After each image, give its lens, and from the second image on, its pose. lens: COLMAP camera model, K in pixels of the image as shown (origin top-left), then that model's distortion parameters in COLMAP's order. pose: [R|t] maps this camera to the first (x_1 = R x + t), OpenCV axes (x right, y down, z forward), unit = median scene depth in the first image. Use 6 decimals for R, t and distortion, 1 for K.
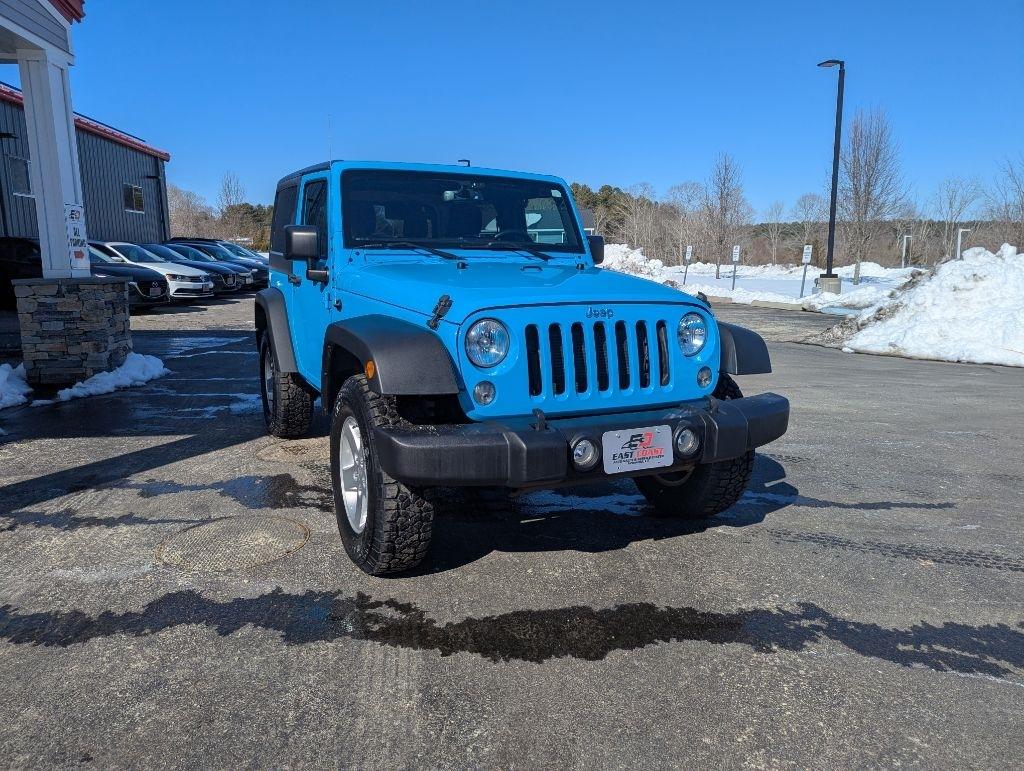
lens RADIAL K [[708.3, 0, 502.6], [0, 708.3, 380.4], [0, 0, 1]] dist [0.066533, -0.061770]
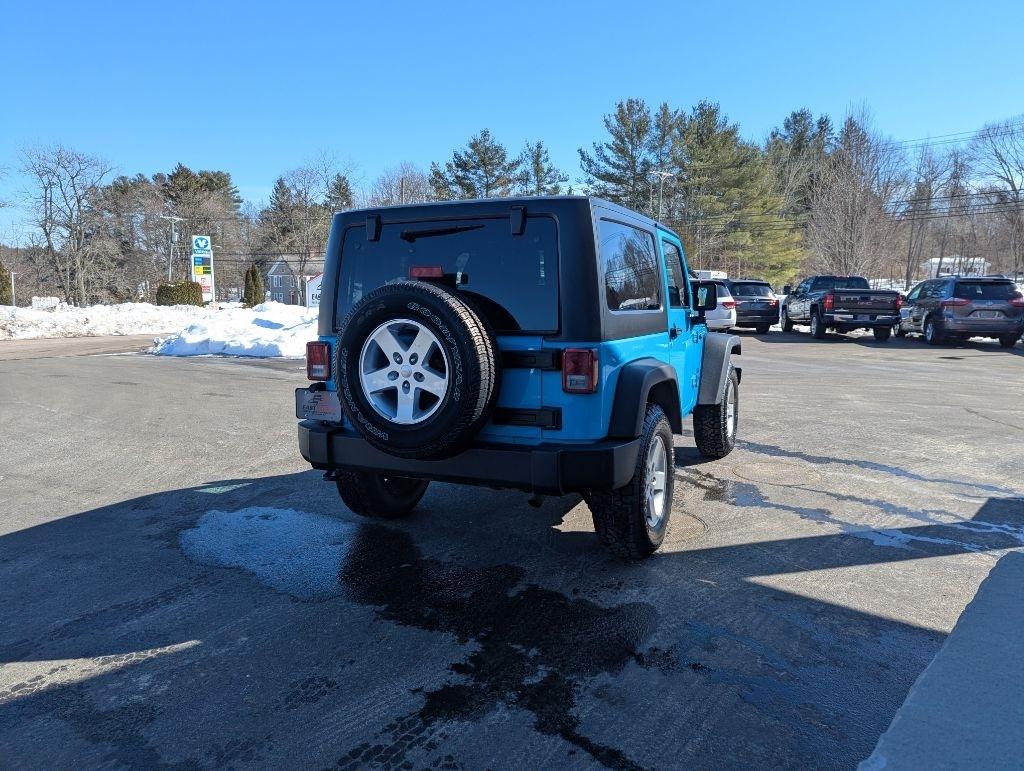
lens RADIAL K [[722.9, 0, 515.6], [0, 722.9, 381.4], [0, 0, 1]] dist [0.066204, -0.062386]
pose [[-0.637514, -0.102631, 0.763572, -1.186204], [0.135571, 0.960679, 0.242313, -0.449039], [-0.758417, 0.257996, -0.598533, 2.280775]]
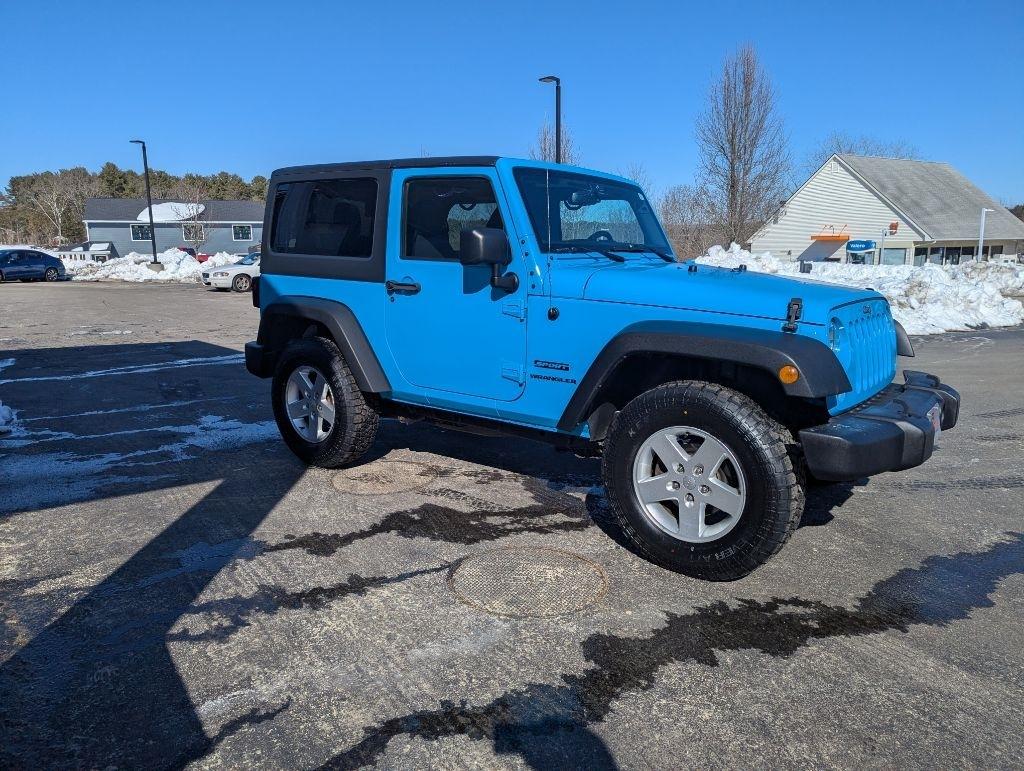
lens RADIAL K [[709.9, 0, 497.3], [0, 709.9, 382.8], [0, 0, 1]] dist [0.065642, -0.058644]
pose [[0.899045, -0.084284, 0.429669, -0.727146], [0.079923, 0.996401, 0.028222, -0.047771], [-0.430501, 0.008968, 0.902546, 0.187340]]
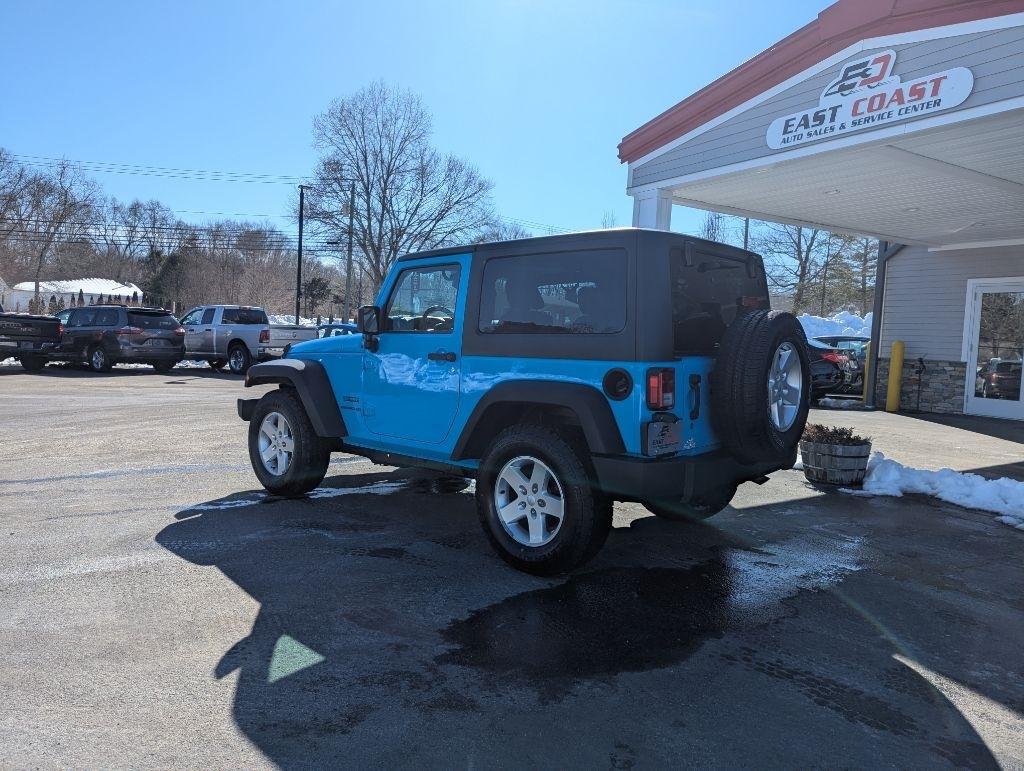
lens RADIAL K [[723.8, 0, 509.0], [0, 723.8, 381.6], [0, 0, 1]] dist [0.069706, -0.065269]
pose [[-0.911739, -0.011658, -0.410605, 0.486452], [-0.112525, 0.968449, 0.222363, -0.460780], [0.395058, 0.248941, -0.884284, 2.647534]]
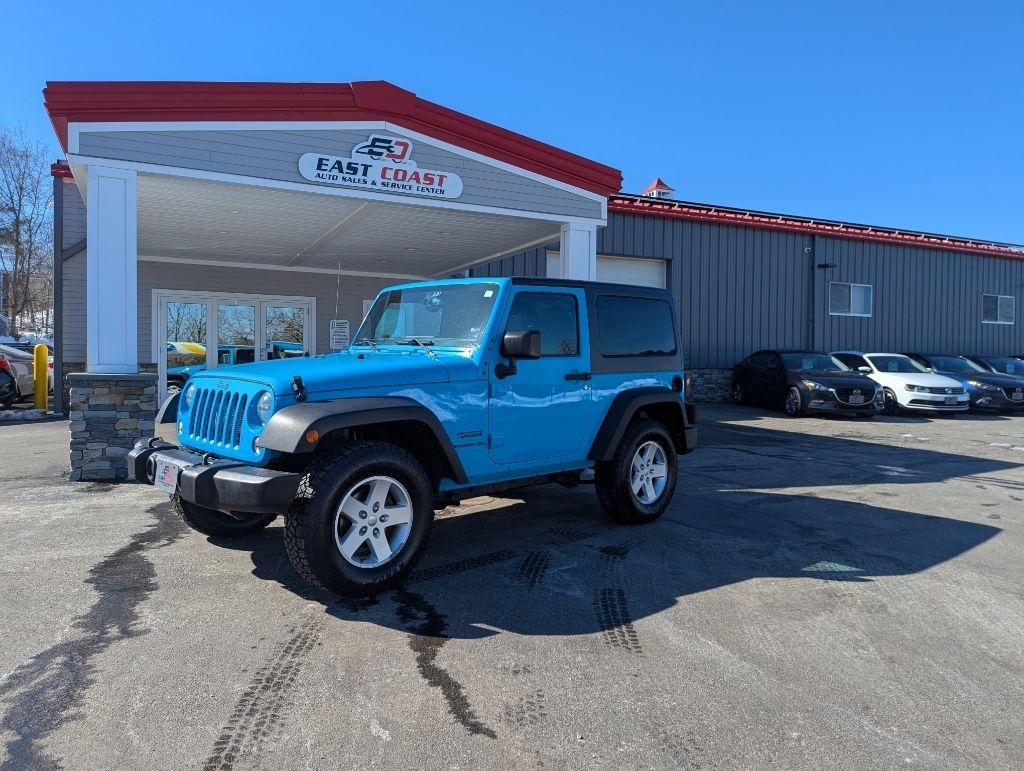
lens RADIAL K [[715.0, 0, 523.5], [0, 715.0, 401.2], [0, 0, 1]] dist [0.043842, -0.032194]
pose [[0.341169, 0.055182, -0.938381, 1.380846], [-0.176493, 0.984282, -0.006287, -0.131325], [0.923284, 0.167762, 0.345546, 0.873492]]
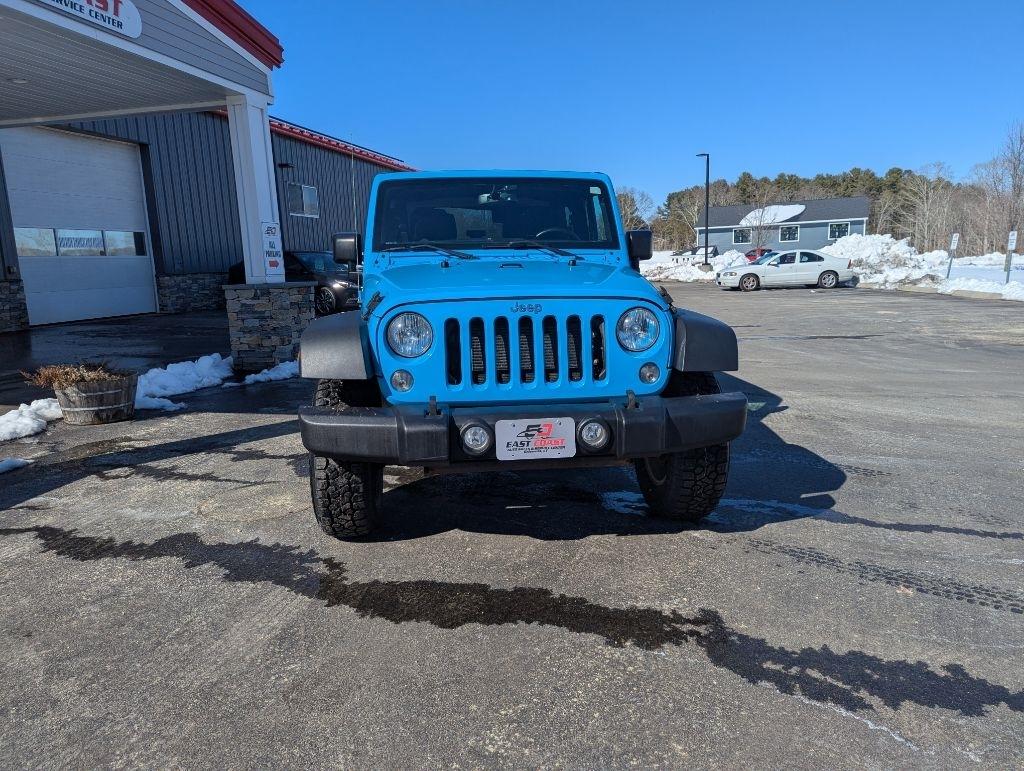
lens RADIAL K [[708.5, 0, 514.2], [0, 708.5, 385.6], [0, 0, 1]] dist [0.064911, -0.060304]
pose [[0.943921, 0.032159, -0.328602, 0.383075], [-0.030084, 0.999482, 0.011397, 0.006557], [0.328799, -0.000872, 0.944400, 0.012168]]
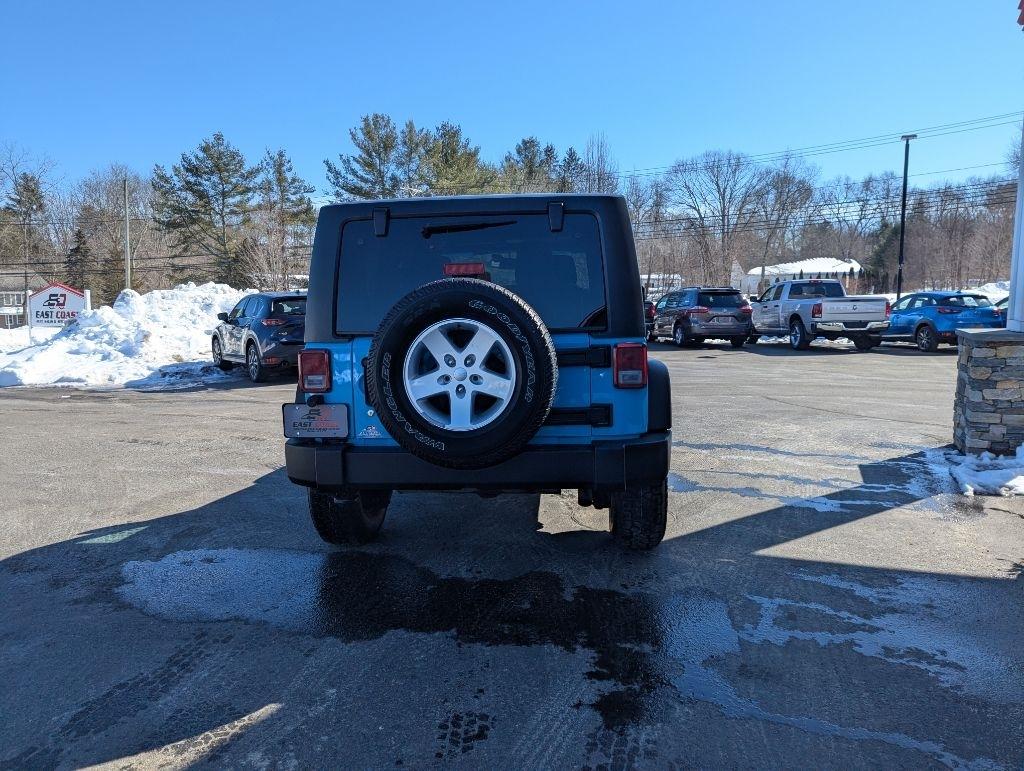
lens RADIAL K [[723.8, 0, 509.0], [0, 723.8, 381.6], [0, 0, 1]] dist [0.069706, -0.065269]
pose [[-0.860896, -0.050138, 0.506305, -0.864479], [0.098787, 0.959722, 0.263011, -0.470232], [-0.499099, 0.276441, -0.821267, 2.521840]]
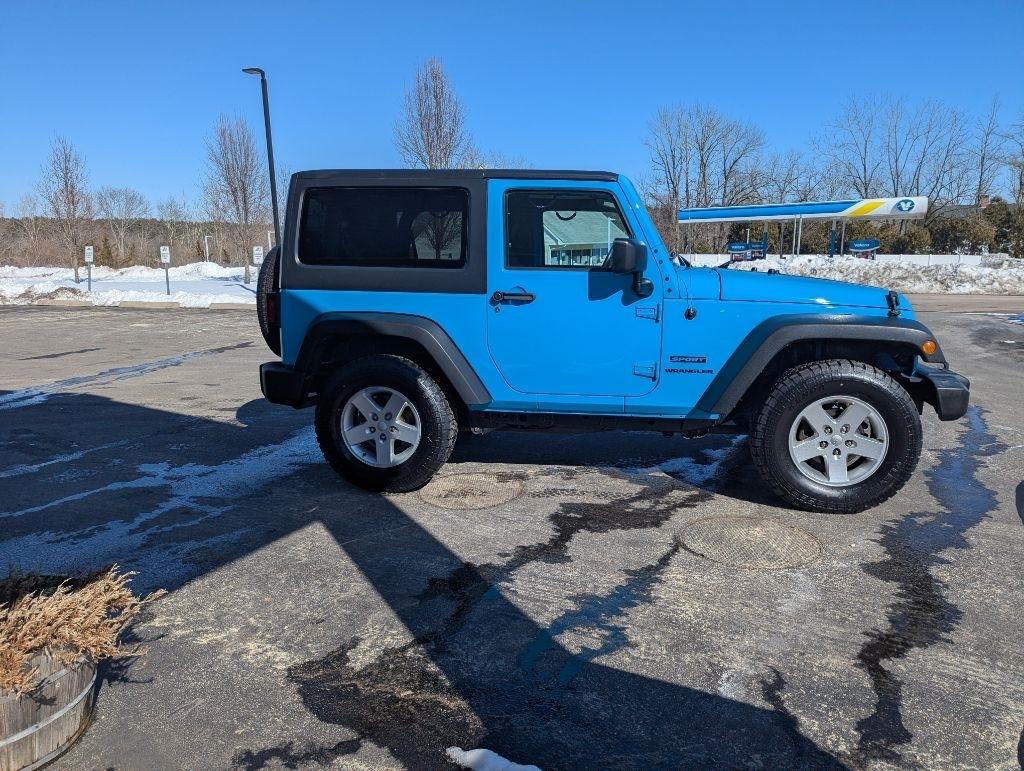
lens RADIAL K [[711.8, 0, 514.5], [0, 711.8, 393.3], [0, 0, 1]] dist [0.067750, -0.064089]
pose [[0.576199, -0.169788, 0.799479, -1.297293], [0.155161, 0.983119, 0.096961, -0.136623], [-0.802446, 0.068180, 0.592817, 0.595289]]
